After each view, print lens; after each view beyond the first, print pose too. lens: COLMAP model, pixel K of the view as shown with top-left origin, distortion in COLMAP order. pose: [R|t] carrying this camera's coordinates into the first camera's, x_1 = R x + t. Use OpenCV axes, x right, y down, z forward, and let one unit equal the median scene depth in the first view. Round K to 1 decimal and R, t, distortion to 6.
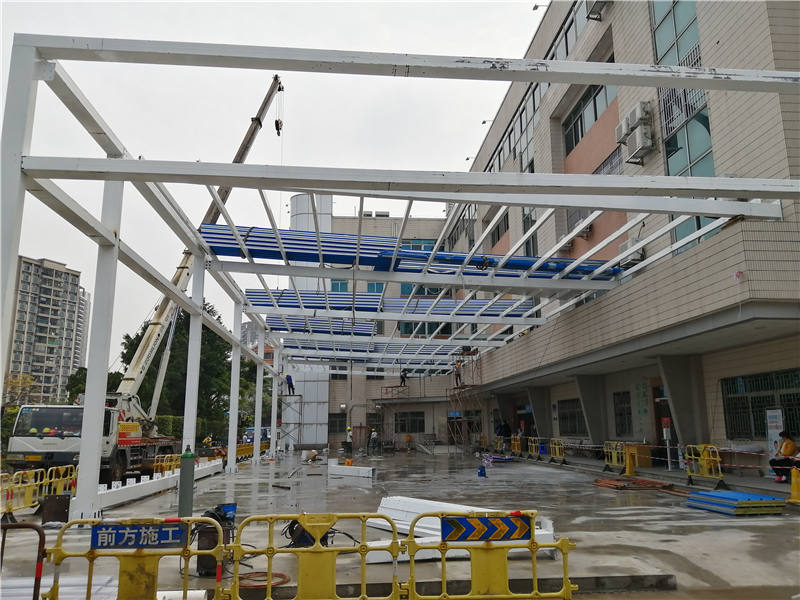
lens RADIAL K [[634.1, 0, 400.0], [0, 634.1, 300.0], [0, 0, 1]] dist [0.093287, -0.160665]
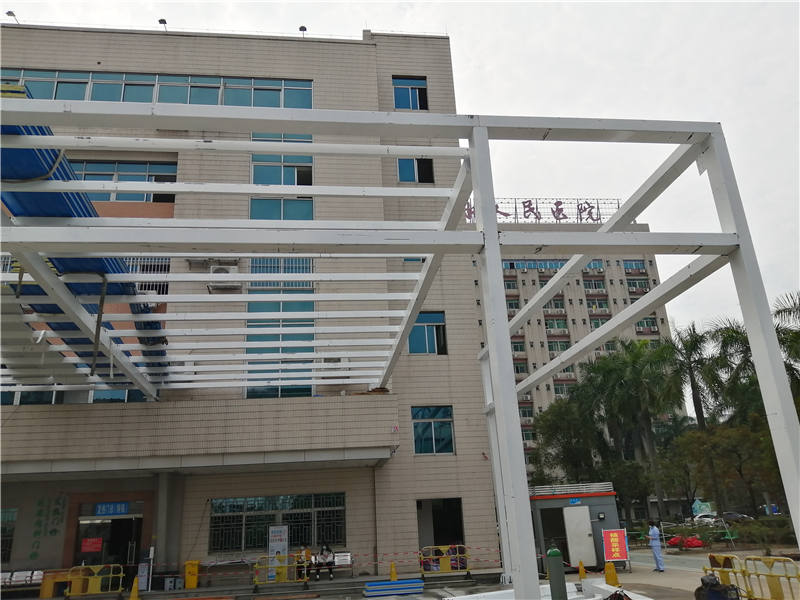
lens RADIAL K [[634.1, 0, 400.0], [0, 634.1, 300.0], [0, 0, 1]] dist [0.093287, -0.160665]
pose [[-0.041824, 0.352125, 0.935018, -0.645777], [-0.148253, 0.923290, -0.354340, 0.137771], [-0.988065, -0.153439, 0.013588, 0.646221]]
